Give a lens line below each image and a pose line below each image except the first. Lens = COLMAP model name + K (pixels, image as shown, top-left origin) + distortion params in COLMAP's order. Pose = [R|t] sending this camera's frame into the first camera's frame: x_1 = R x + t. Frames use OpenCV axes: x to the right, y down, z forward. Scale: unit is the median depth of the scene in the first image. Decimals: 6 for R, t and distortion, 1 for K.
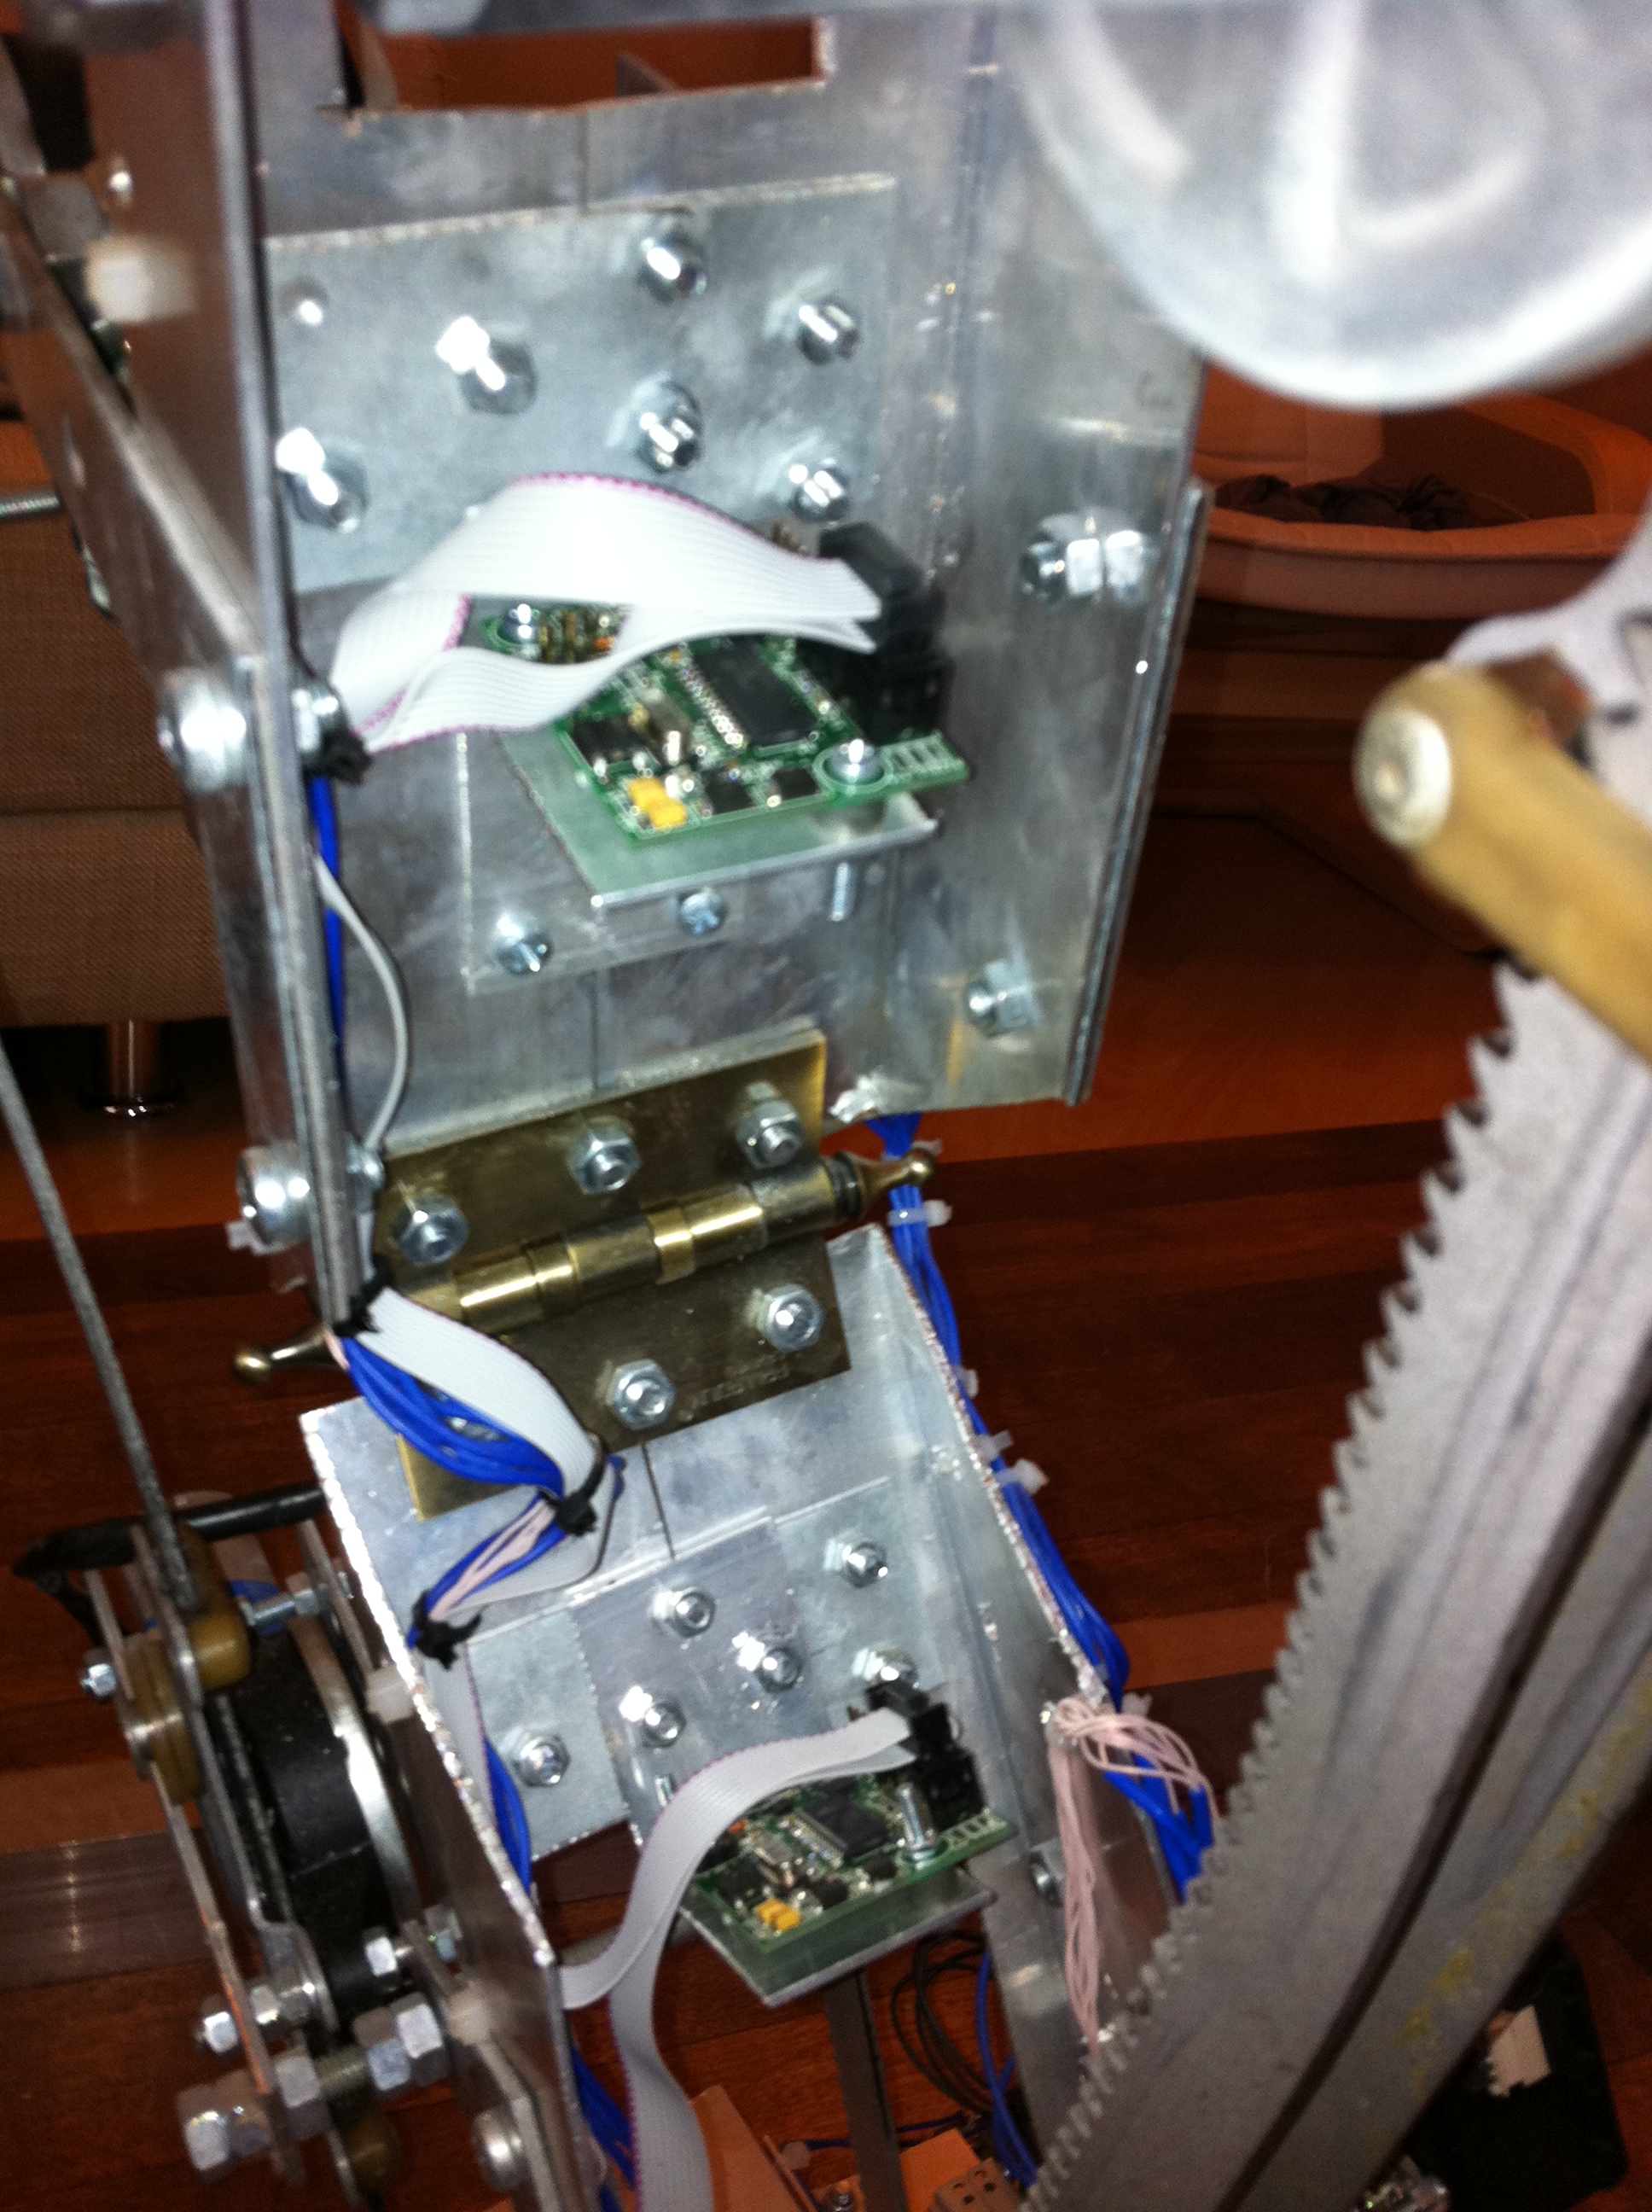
lens RADIAL K [[2075.2, 0, 790.6], [0, 2075.2, 1137.3], [0, 0, 1]] dist [0.128399, -0.390235]
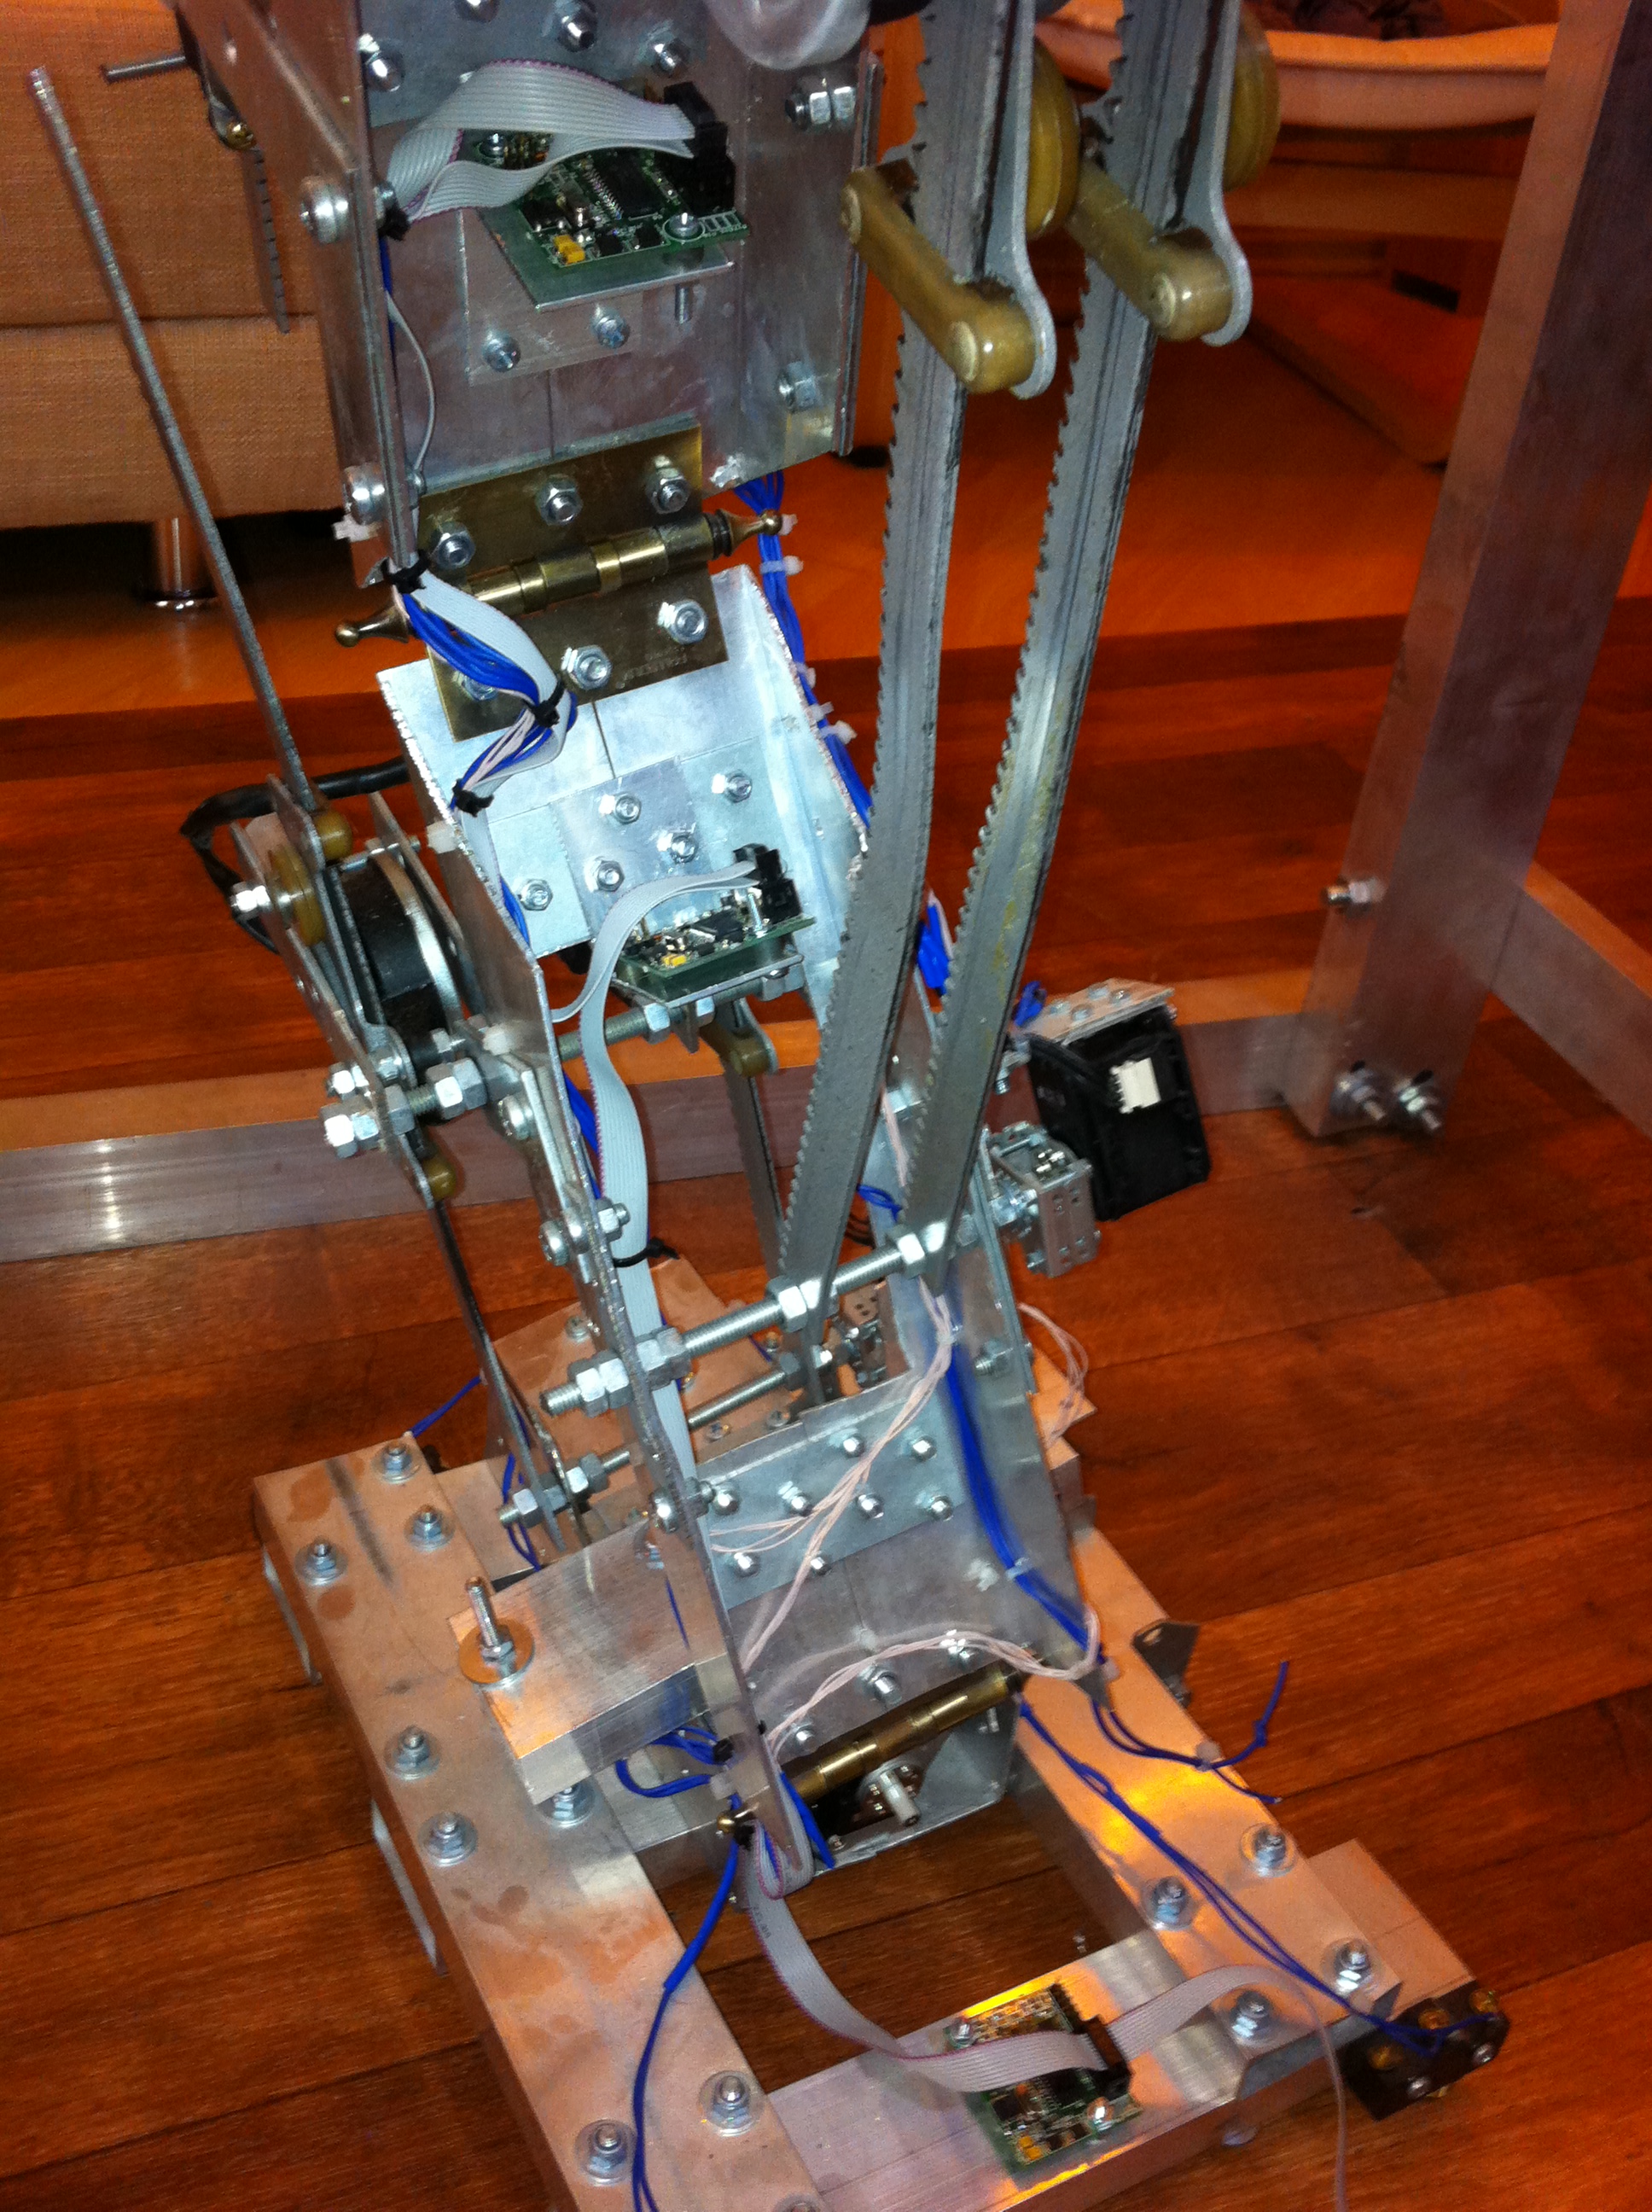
lens RADIAL K [[2075.2, 0, 790.6], [0, 2075.2, 1137.3], [0, 0, 1]] dist [0.128399, -0.390235]
pose [[0.999929, -0.000586, -0.011920, 0.105806], [0.003045, 0.978262, 0.207352, 0.154316], [0.011539, -0.207374, 0.978194, -0.665568]]
